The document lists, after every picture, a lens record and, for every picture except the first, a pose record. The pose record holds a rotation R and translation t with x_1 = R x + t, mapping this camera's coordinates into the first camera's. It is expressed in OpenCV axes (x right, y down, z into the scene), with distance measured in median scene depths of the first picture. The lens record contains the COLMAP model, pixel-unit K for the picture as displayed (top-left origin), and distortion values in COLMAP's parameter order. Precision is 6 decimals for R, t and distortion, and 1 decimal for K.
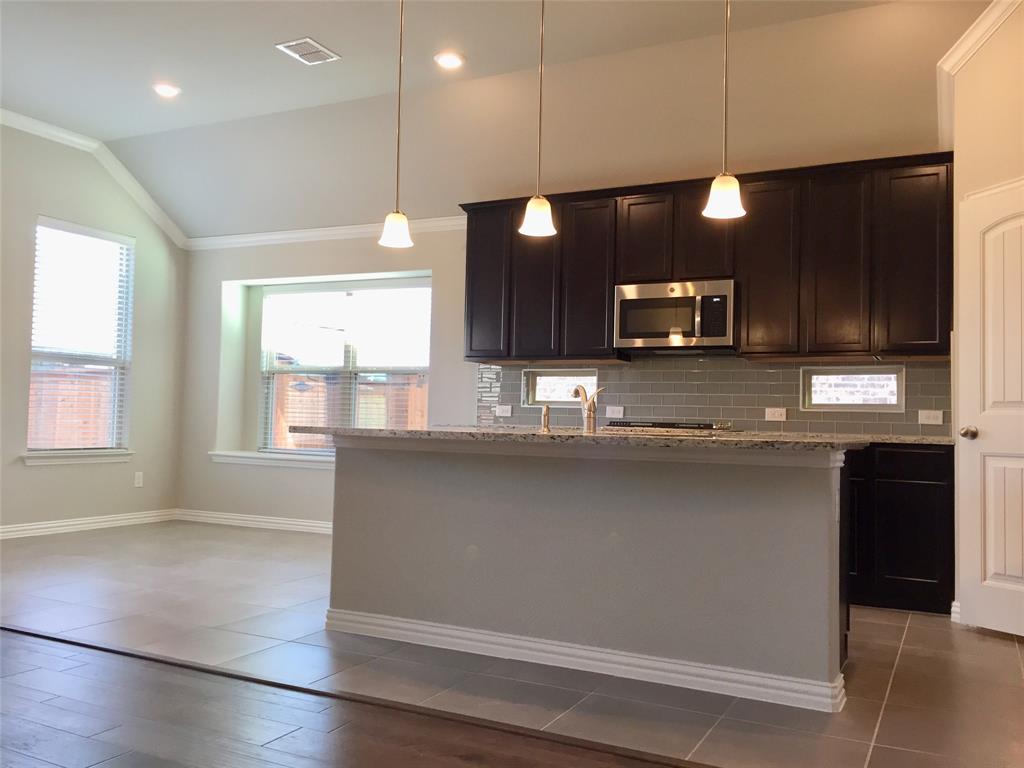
lens RADIAL K [[864.9, 0, 513.3], [0, 864.9, 380.4], [0, 0, 1]] dist [0.055157, -0.017748]
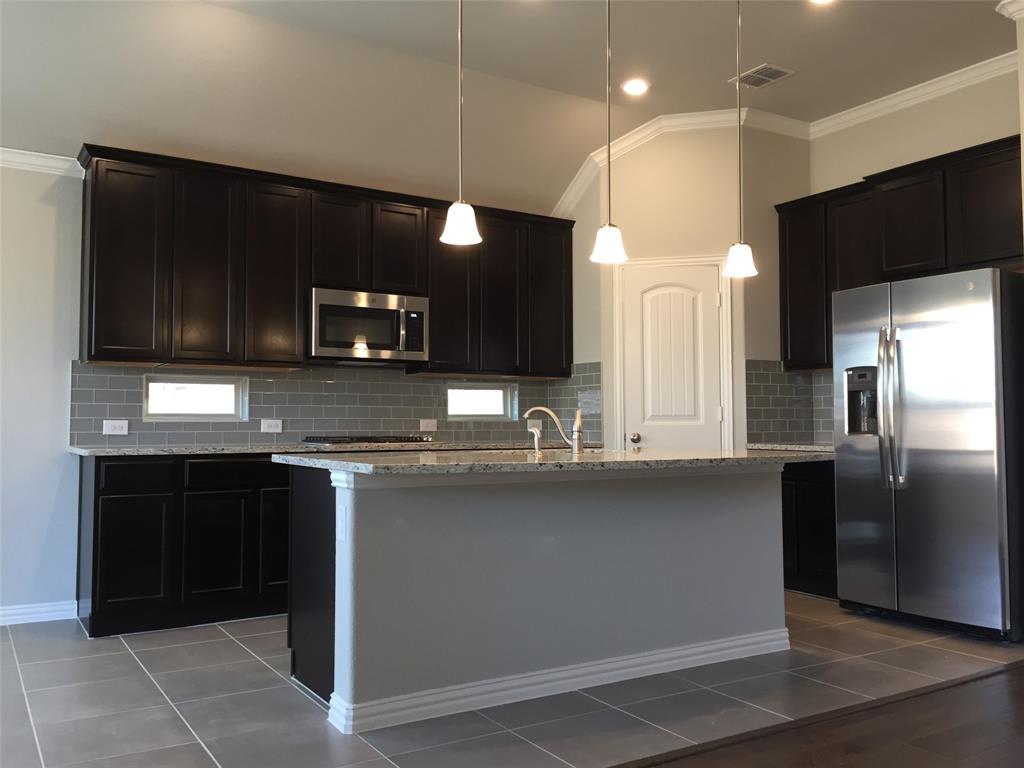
lens RADIAL K [[878.0, 0, 511.9], [0, 878.0, 379.8], [0, 0, 1]] dist [0.019285, 0.001455]
pose [[0.517460, 0.019942, 0.855475, -0.576942], [-0.027867, 0.999591, -0.006445, -0.012849], [-0.855253, -0.020505, 0.517804, 0.352693]]
